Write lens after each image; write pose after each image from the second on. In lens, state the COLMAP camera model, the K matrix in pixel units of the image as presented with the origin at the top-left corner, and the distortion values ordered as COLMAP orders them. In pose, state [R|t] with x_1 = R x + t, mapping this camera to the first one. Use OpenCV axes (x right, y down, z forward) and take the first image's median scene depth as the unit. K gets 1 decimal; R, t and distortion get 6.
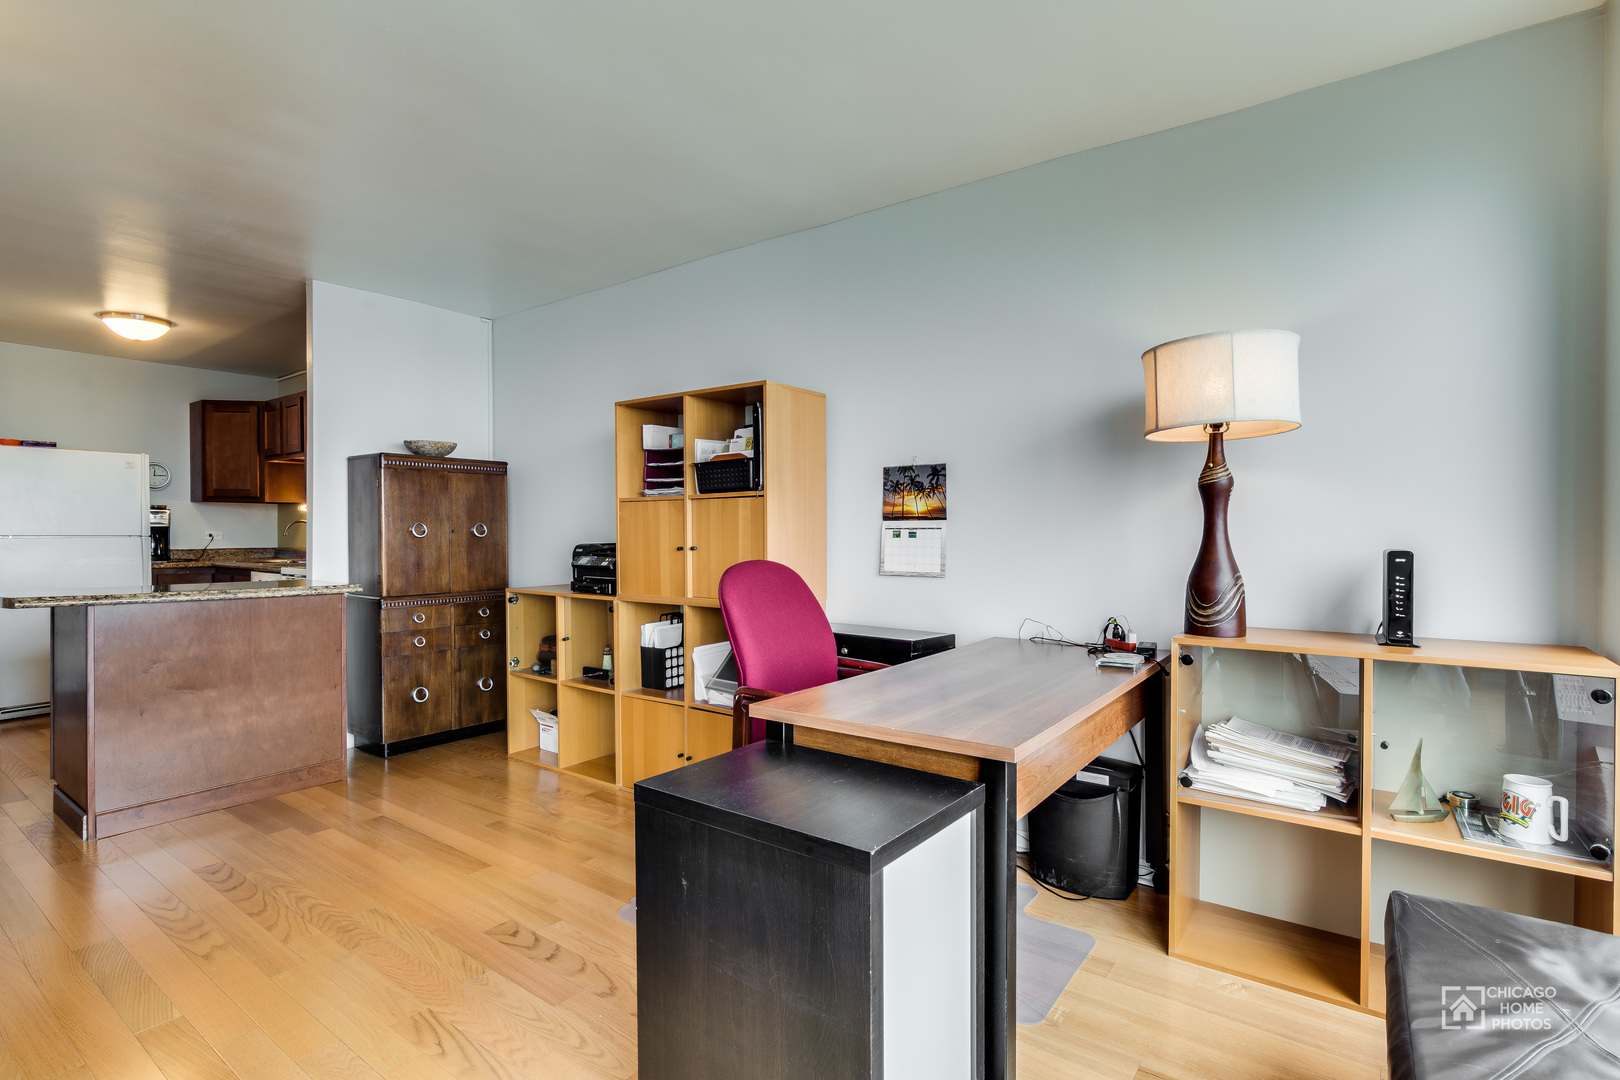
lens RADIAL K [[785.7, 0, 811.8], [0, 785.7, 541.6], [0, 0, 1]] dist [-0.000580, 0.001629]
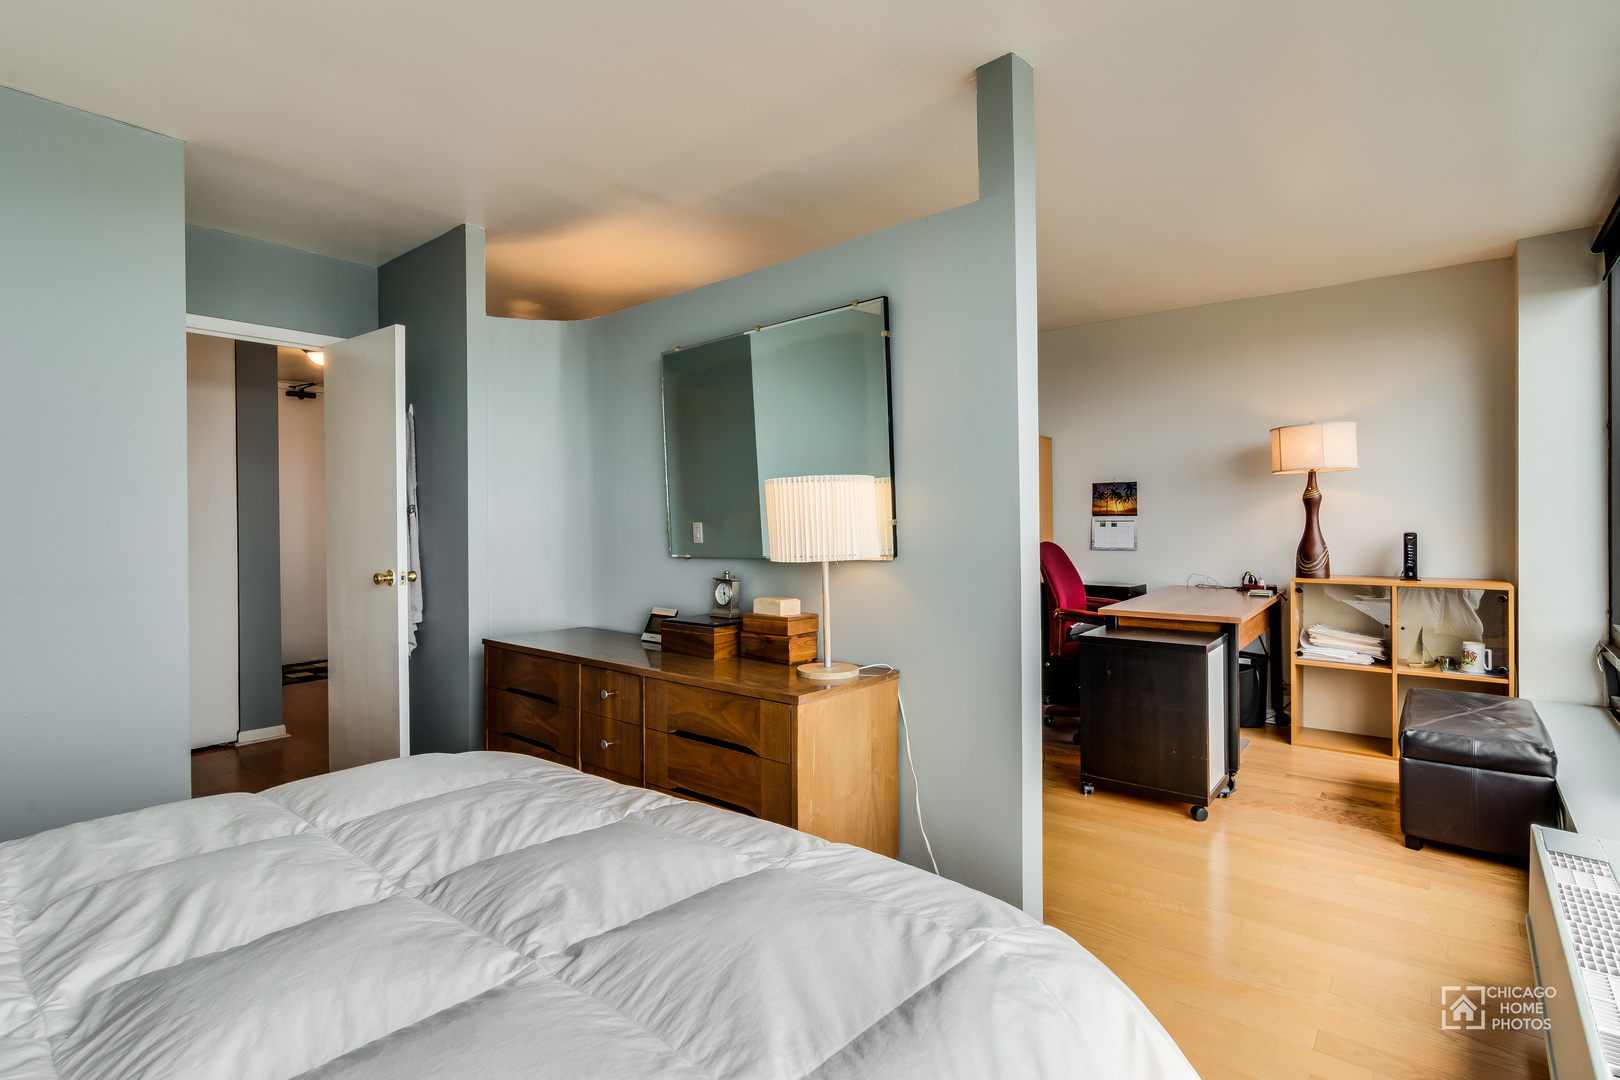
lens RADIAL K [[785.7, 0, 820.0], [0, 785.7, 525.5], [0, 0, 1]] dist [-0.000580, 0.001629]
pose [[0.999142, -0.014770, -0.038683, -0.600949], [0.014899, 0.999884, 0.003068, -0.030901], [0.038633, -0.003642, 0.999247, -0.941927]]
